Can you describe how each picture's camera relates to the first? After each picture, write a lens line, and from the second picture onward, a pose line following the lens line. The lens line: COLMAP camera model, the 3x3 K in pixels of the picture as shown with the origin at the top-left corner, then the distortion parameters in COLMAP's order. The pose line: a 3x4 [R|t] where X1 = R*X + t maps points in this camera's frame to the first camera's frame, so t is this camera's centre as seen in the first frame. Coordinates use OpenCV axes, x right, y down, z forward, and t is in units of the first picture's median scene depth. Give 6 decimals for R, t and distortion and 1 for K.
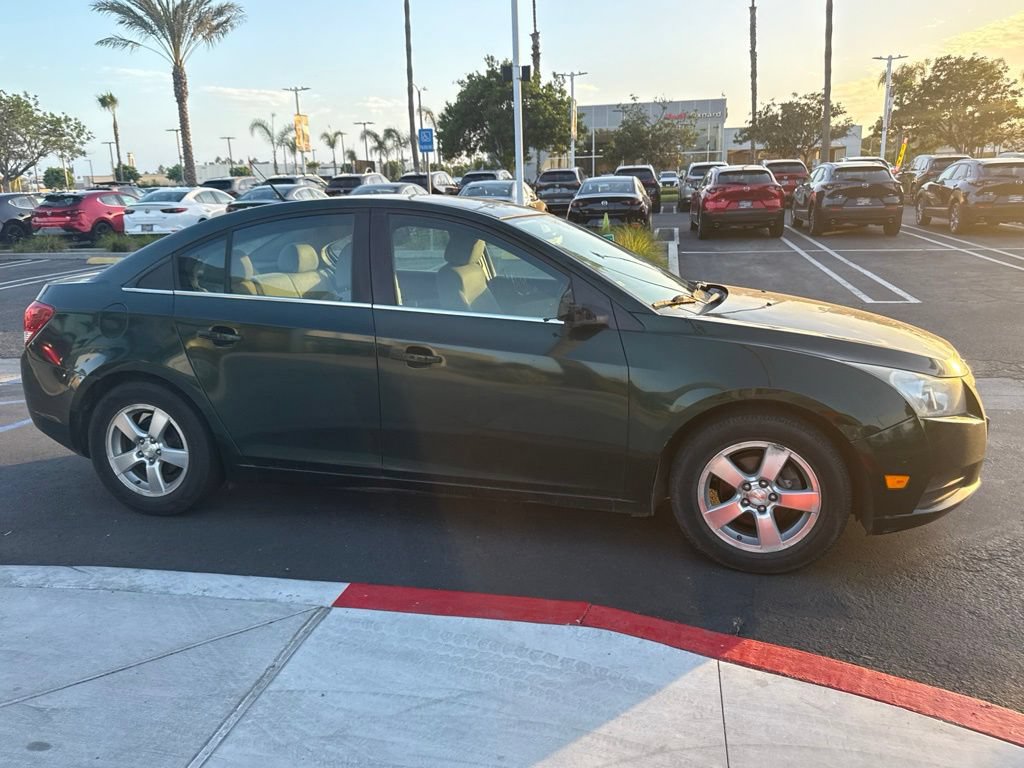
lens RADIAL K [[795.3, 0, 517.6], [0, 795.3, 379.5], [0, 0, 1]] dist [0.006503, -0.012100]
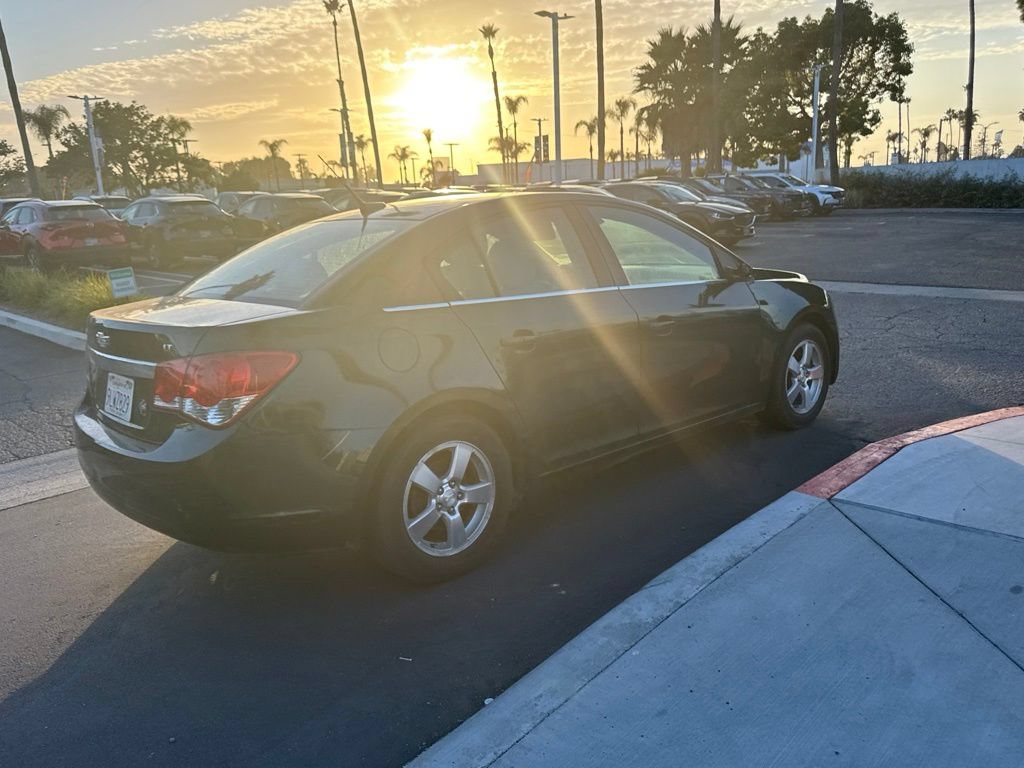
lens RADIAL K [[795.3, 0, 517.6], [0, 795.3, 379.5], [0, 0, 1]] dist [0.006503, -0.012100]
pose [[0.543935, -0.184585, 0.818574, -0.255413], [0.227567, 0.971397, 0.067830, -0.016601], [-0.807681, 0.149386, 0.570382, 0.110128]]
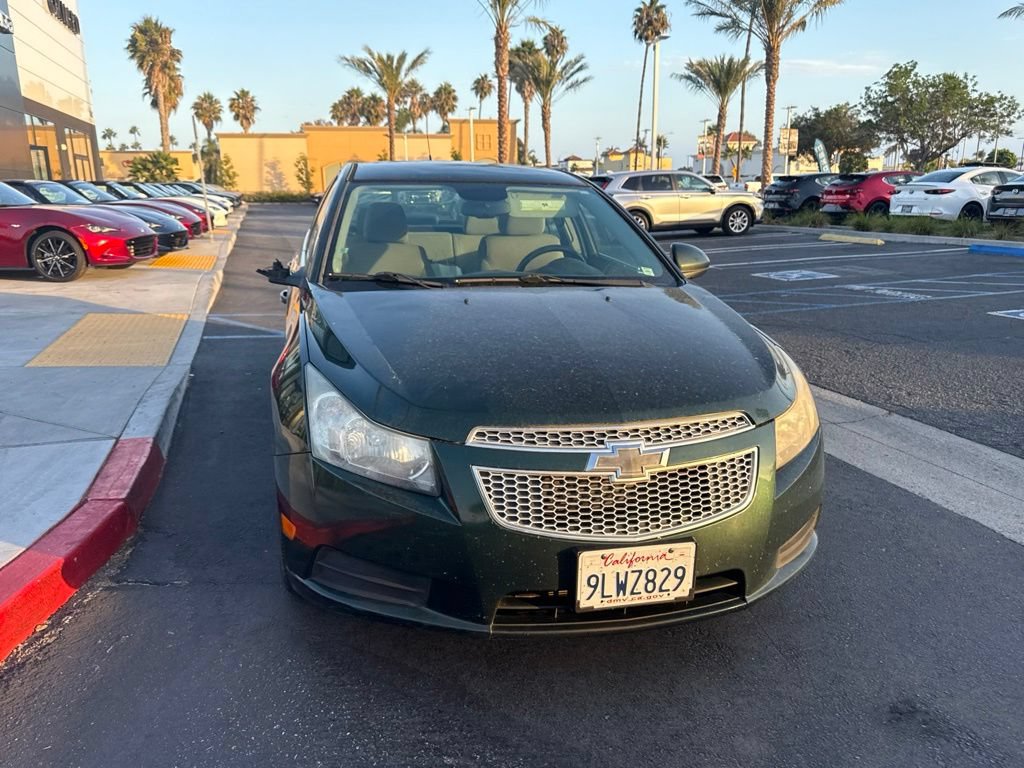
lens RADIAL K [[801.1, 0, 496.1], [0, 801.1, 383.1], [0, 0, 1]] dist [-0.000617, -0.008851]
pose [[0.460654, 0.229379, -0.857428, 0.226526], [-0.209341, 0.966854, 0.146184, -0.030323], [0.862540, 0.112154, 0.493403, 0.146150]]
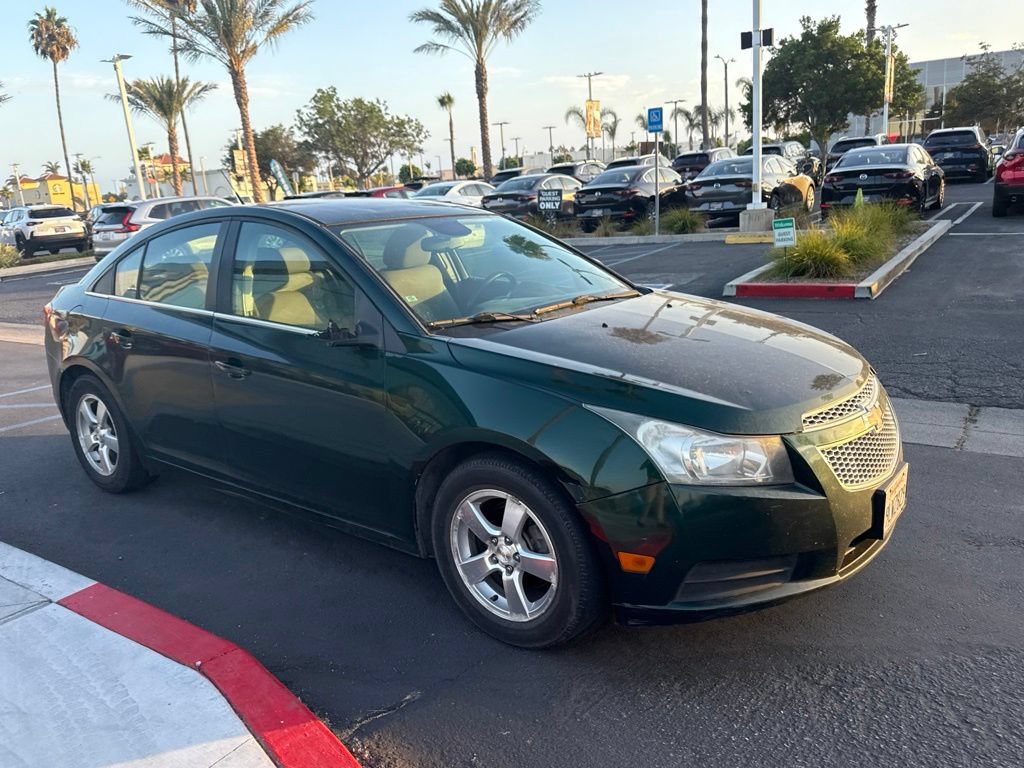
lens RADIAL K [[791.2, 0, 505.0], [0, 791.2, 385.3], [0, 0, 1]] dist [0.072680, -0.112104]
pose [[0.915160, 0.060030, -0.398596, 0.124264], [-0.048251, 0.998053, 0.039529, -0.013155], [0.400193, -0.016942, 0.916274, 0.044356]]
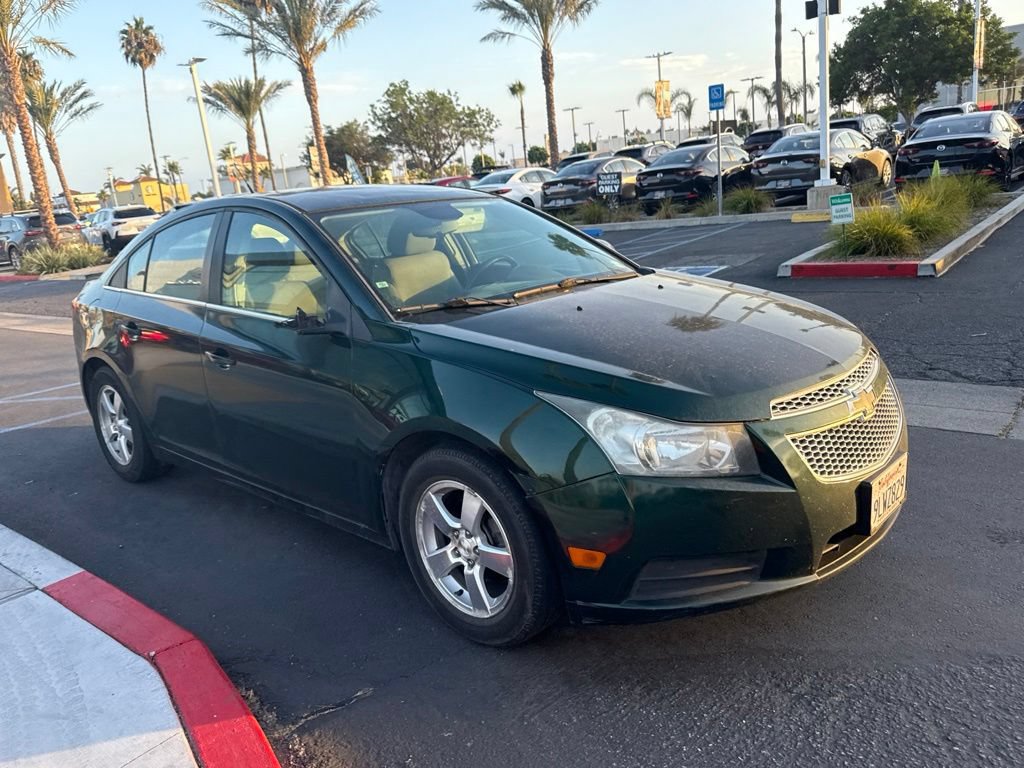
lens RADIAL K [[791.2, 0, 505.0], [0, 791.2, 385.3], [0, 0, 1]] dist [0.072680, -0.112104]
pose [[0.872555, 0.057104, -0.485166, 0.142861], [-0.033350, 0.997791, 0.057461, -0.013416], [0.487376, -0.033958, 0.872532, 0.061483]]
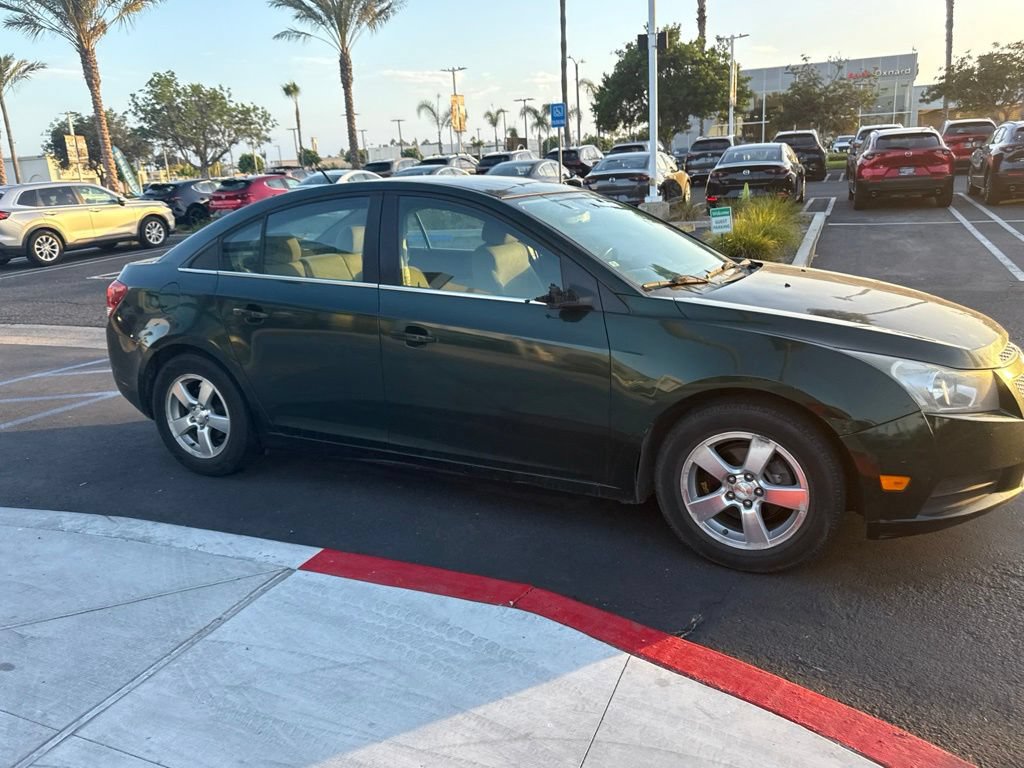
lens RADIAL K [[794.9, 0, 504.0], [0, 794.9, 382.0], [0, 0, 1]] dist [0.011125, -0.017518]
pose [[0.975965, 0.029178, -0.215966, 0.044349], [-0.021941, 0.999117, 0.035833, -0.001739], [0.216820, -0.030233, 0.975743, 0.004166]]
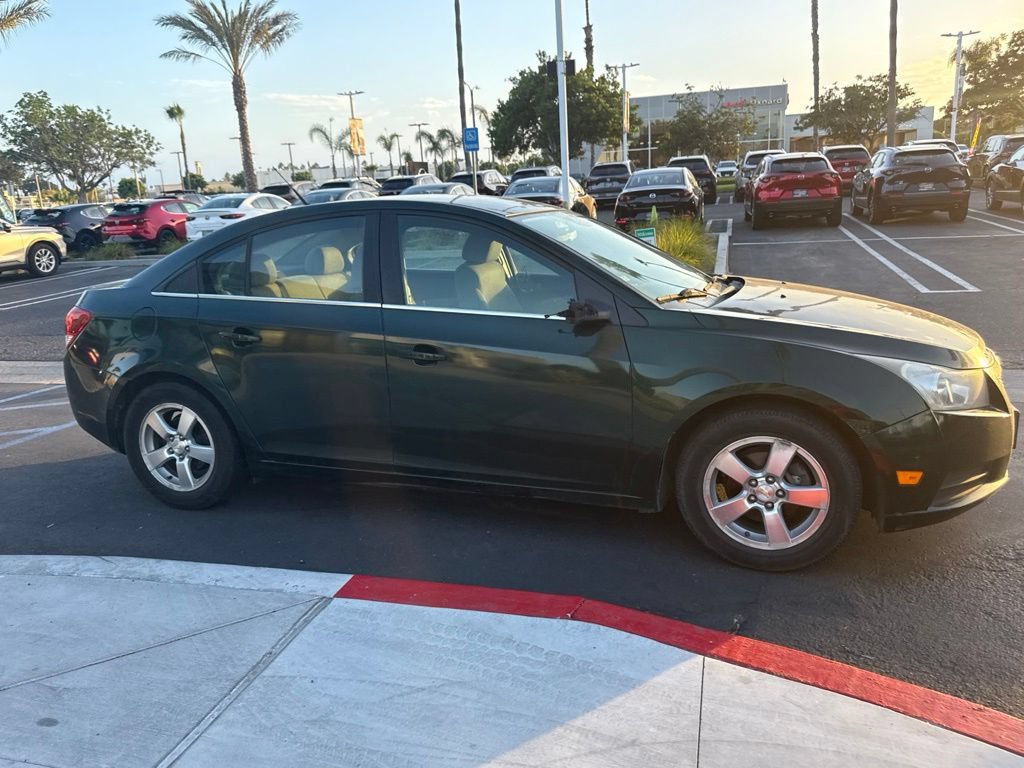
lens RADIAL K [[795.6, 0, 504.8], [0, 795.6, 386.4], [0, 0, 1]] dist [0.005959, -0.009934]
pose [[0.995944, -0.009088, -0.089515, 0.014144], [0.010161, 0.999882, 0.011539, 0.000315], [0.089400, -0.012402, 0.995919, -0.001037]]
